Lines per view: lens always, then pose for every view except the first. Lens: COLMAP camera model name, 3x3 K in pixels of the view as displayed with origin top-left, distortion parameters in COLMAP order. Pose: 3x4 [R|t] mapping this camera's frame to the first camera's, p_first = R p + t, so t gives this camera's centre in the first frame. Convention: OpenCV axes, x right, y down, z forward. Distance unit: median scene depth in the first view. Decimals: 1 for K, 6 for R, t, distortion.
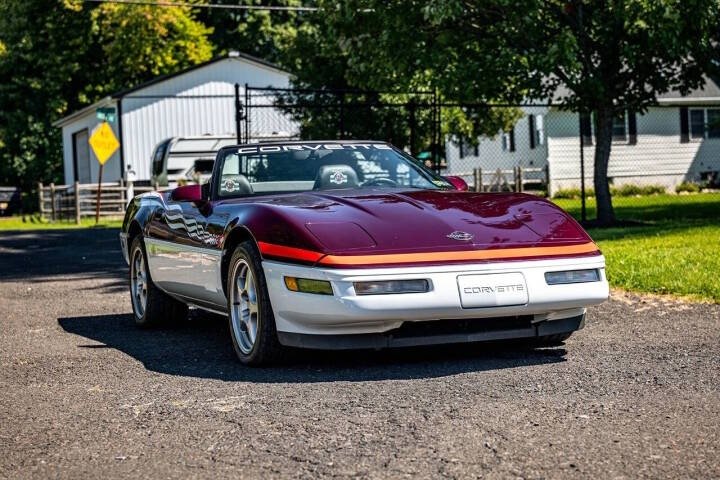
lens RADIAL K [[1382.4, 0, 360.0], [0, 1382.4, 240.0], [0, 0, 1]] dist [0.006242, 0.077120]
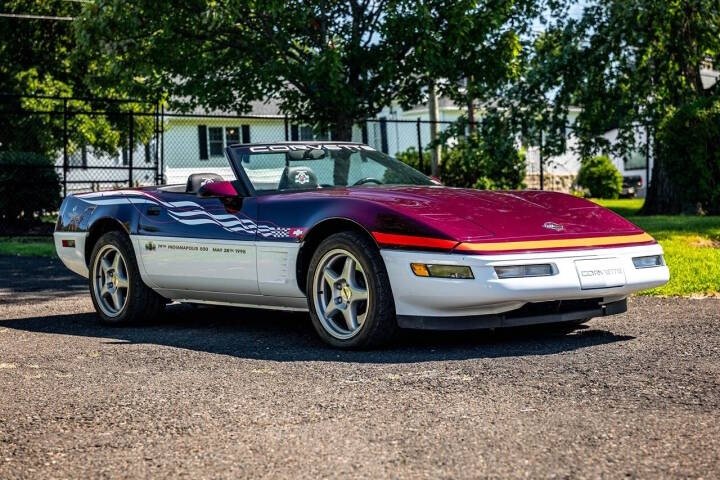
lens RADIAL K [[1423.8, 0, 360.0], [0, 1423.8, 240.0], [0, 0, 1]] dist [-0.000439, 0.019671]
pose [[0.951157, -0.001983, 0.308702, -0.389319], [0.005766, 0.999919, -0.011342, 0.018158], [-0.308655, 0.012569, 0.951091, -0.041192]]
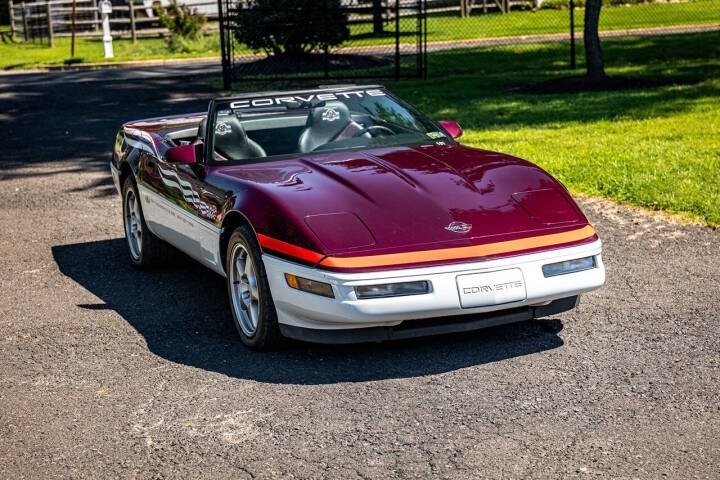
lens RADIAL K [[1407.6, 0, 360.0], [0, 1407.6, 240.0], [0, 0, 1]] dist [0.007257, -0.016240]
pose [[0.999751, -0.019239, 0.011276, -0.009807], [0.017419, 0.989454, 0.143797, -0.128863], [-0.013924, -0.143565, 0.989543, -0.013810]]
